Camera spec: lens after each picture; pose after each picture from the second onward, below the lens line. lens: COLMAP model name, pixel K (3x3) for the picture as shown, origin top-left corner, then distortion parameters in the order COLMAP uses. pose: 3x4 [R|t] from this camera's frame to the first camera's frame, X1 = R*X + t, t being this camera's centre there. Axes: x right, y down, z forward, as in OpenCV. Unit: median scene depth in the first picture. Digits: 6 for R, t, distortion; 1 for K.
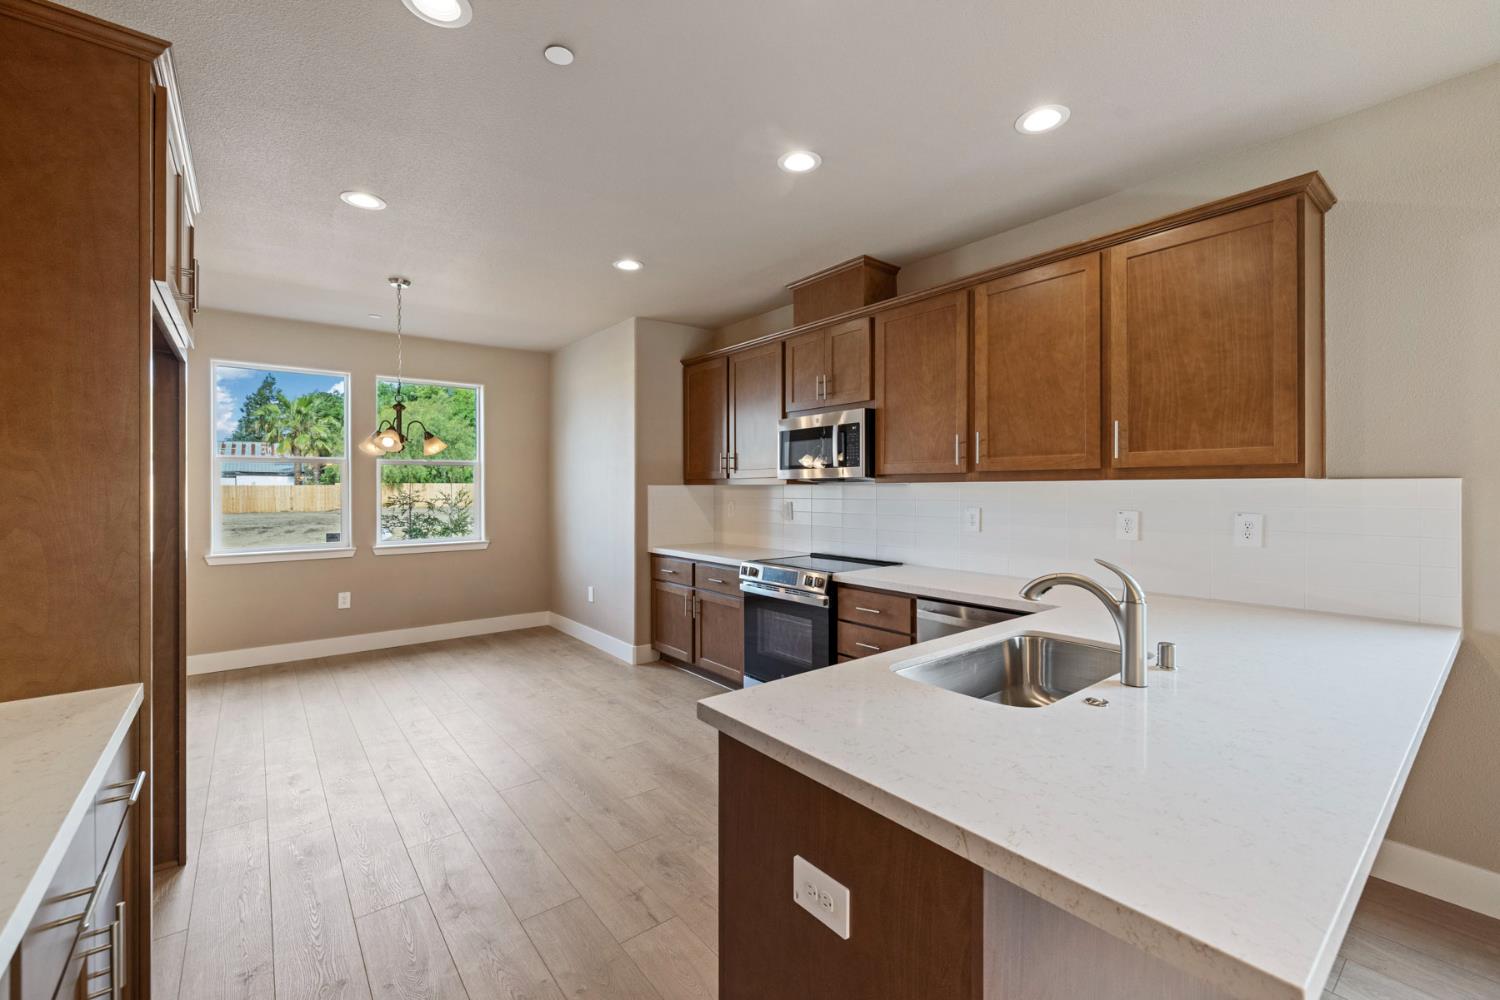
lens RADIAL K [[626.5, 0, 756.7], [0, 626.5, 493.2], [0, 0, 1]] dist [0.000946, 0.000030]
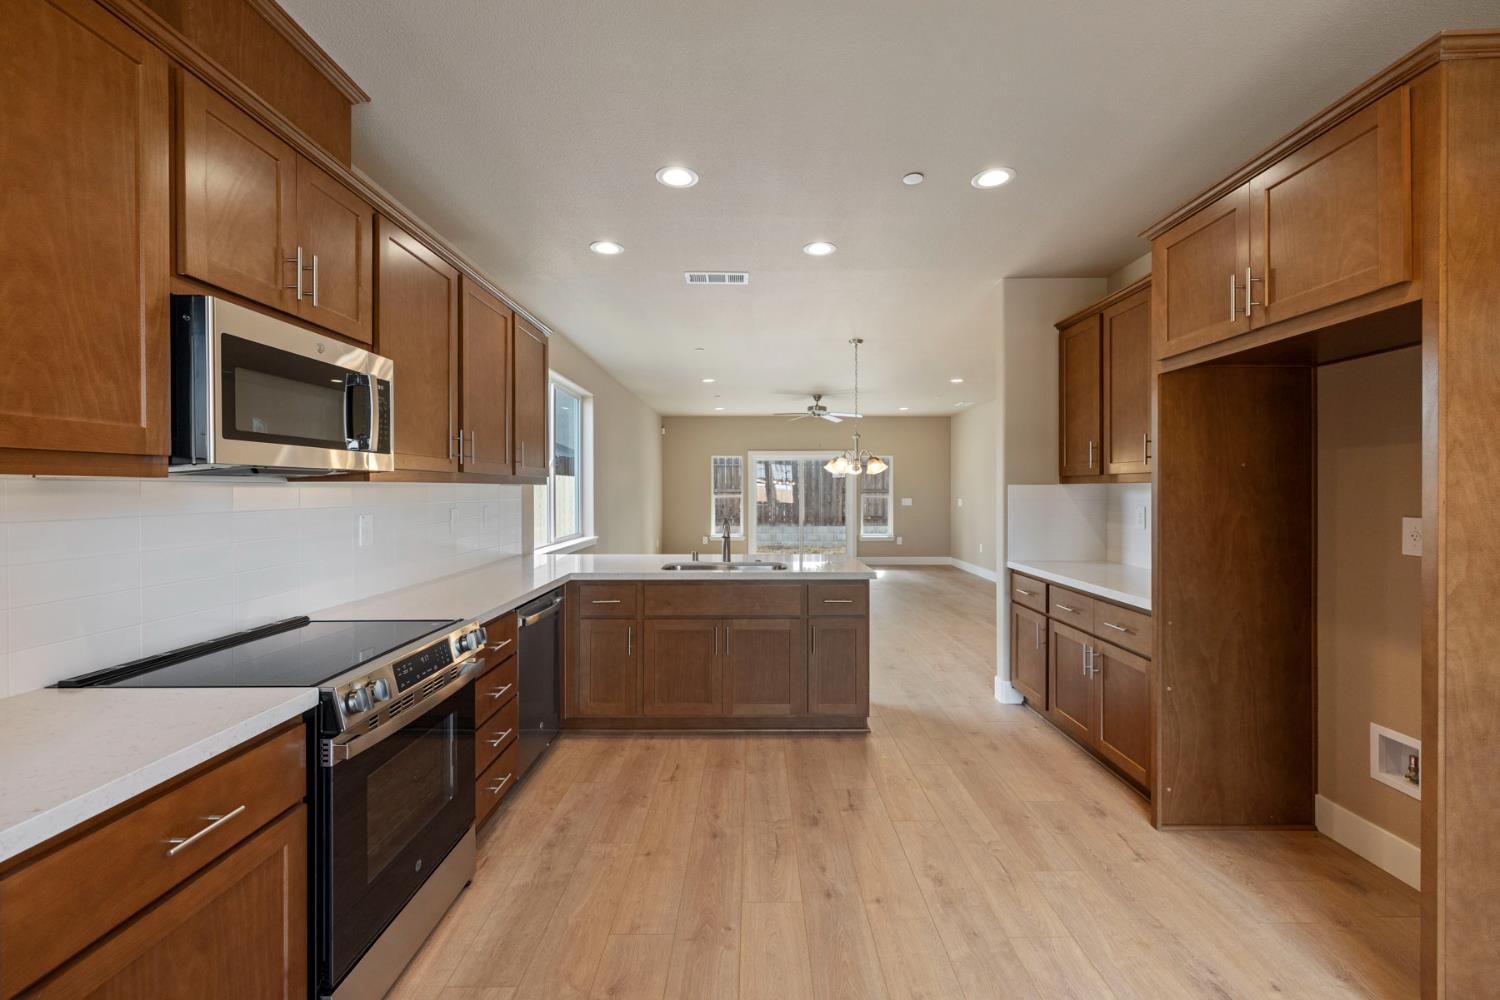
lens RADIAL K [[623.9, 0, 754.8], [0, 623.9, 489.3], [0, 0, 1]] dist [0.000777, -0.000199]
pose [[-0.781700, 0.004971, 0.623635, -0.440096], [0.007895, 0.999967, 0.001925, -0.007153], [-0.623604, 0.006429, -0.781714, 1.113639]]
